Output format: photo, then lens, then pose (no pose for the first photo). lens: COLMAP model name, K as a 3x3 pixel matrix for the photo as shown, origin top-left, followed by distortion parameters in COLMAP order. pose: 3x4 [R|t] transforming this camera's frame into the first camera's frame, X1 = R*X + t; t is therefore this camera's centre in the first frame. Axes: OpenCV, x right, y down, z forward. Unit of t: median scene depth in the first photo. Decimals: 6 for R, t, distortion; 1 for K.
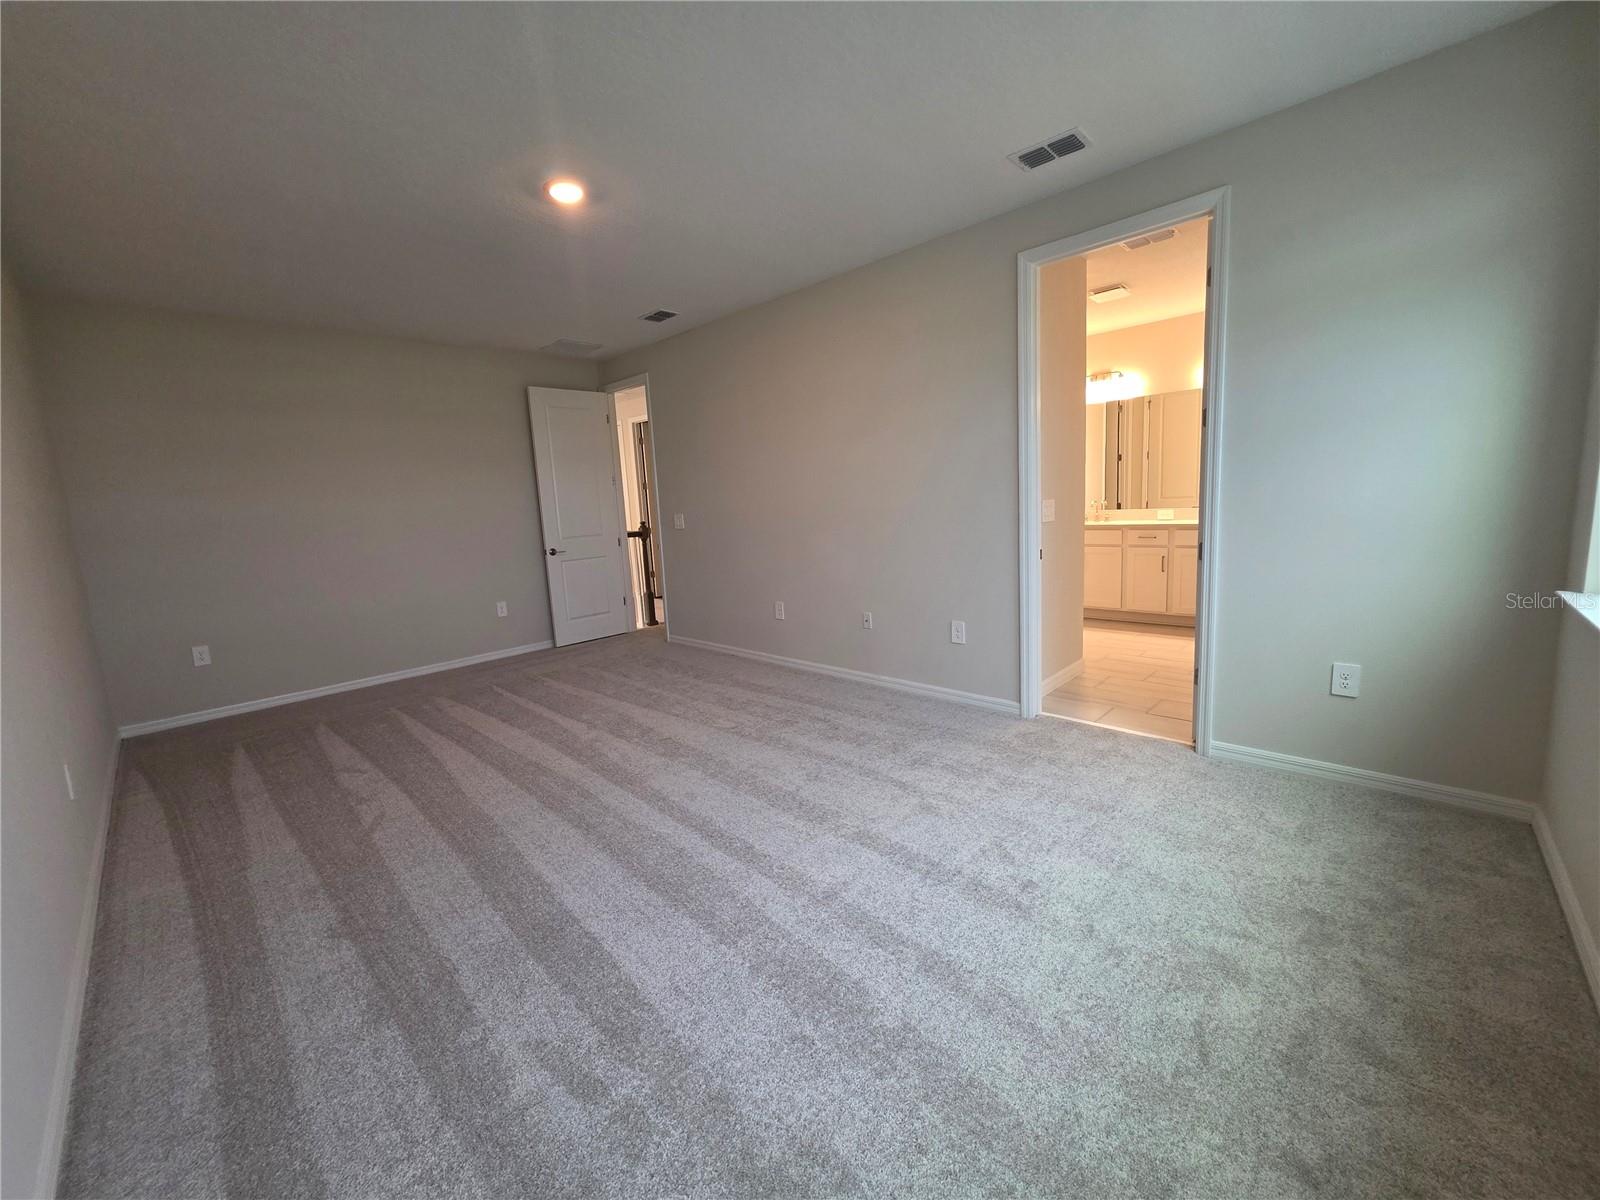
lens RADIAL K [[642.6, 0, 802.9], [0, 642.6, 593.1], [0, 0, 1]] dist [0.002053, -0.000682]
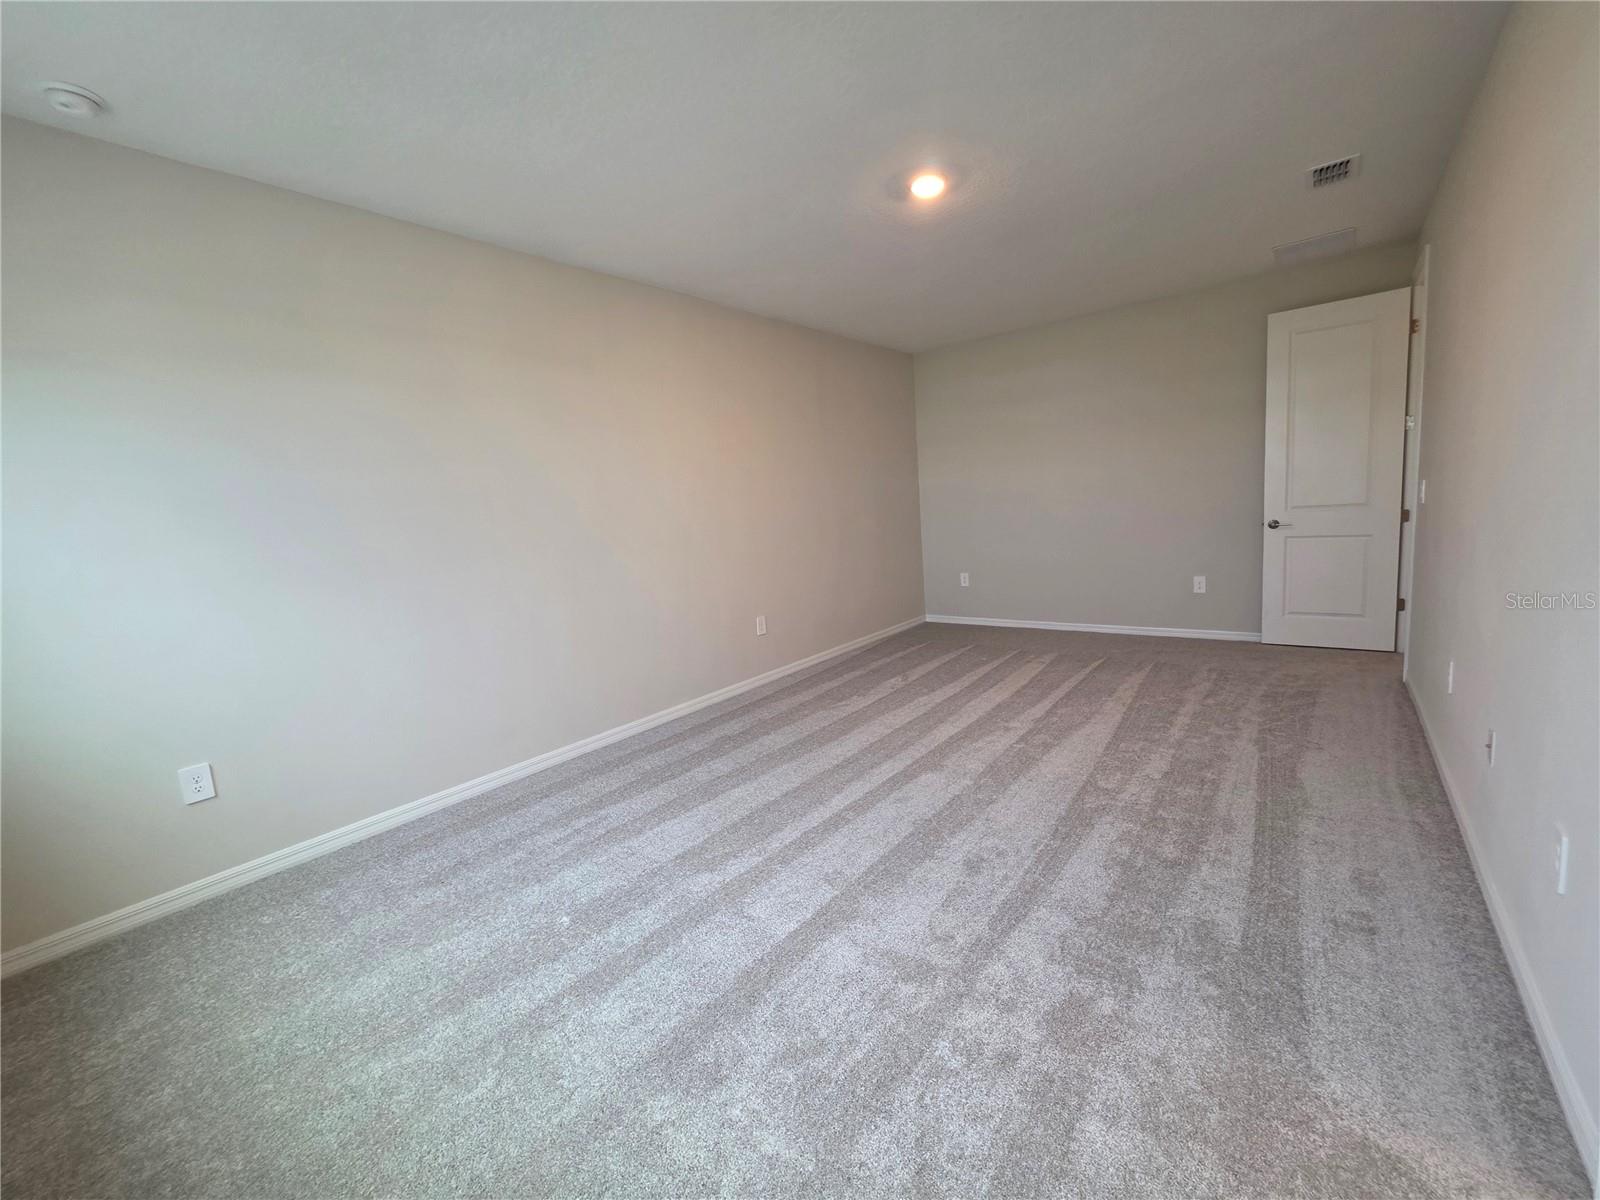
lens RADIAL K [[642.6, 0, 805.0], [0, 642.6, 588.1], [0, 0, 1]] dist [0.002053, -0.000682]
pose [[0.103697, 0.177829, -0.978582, 0.548194], [-0.081819, 0.982077, 0.169794, -0.119853], [0.991238, 0.062460, 0.116388, 0.552336]]
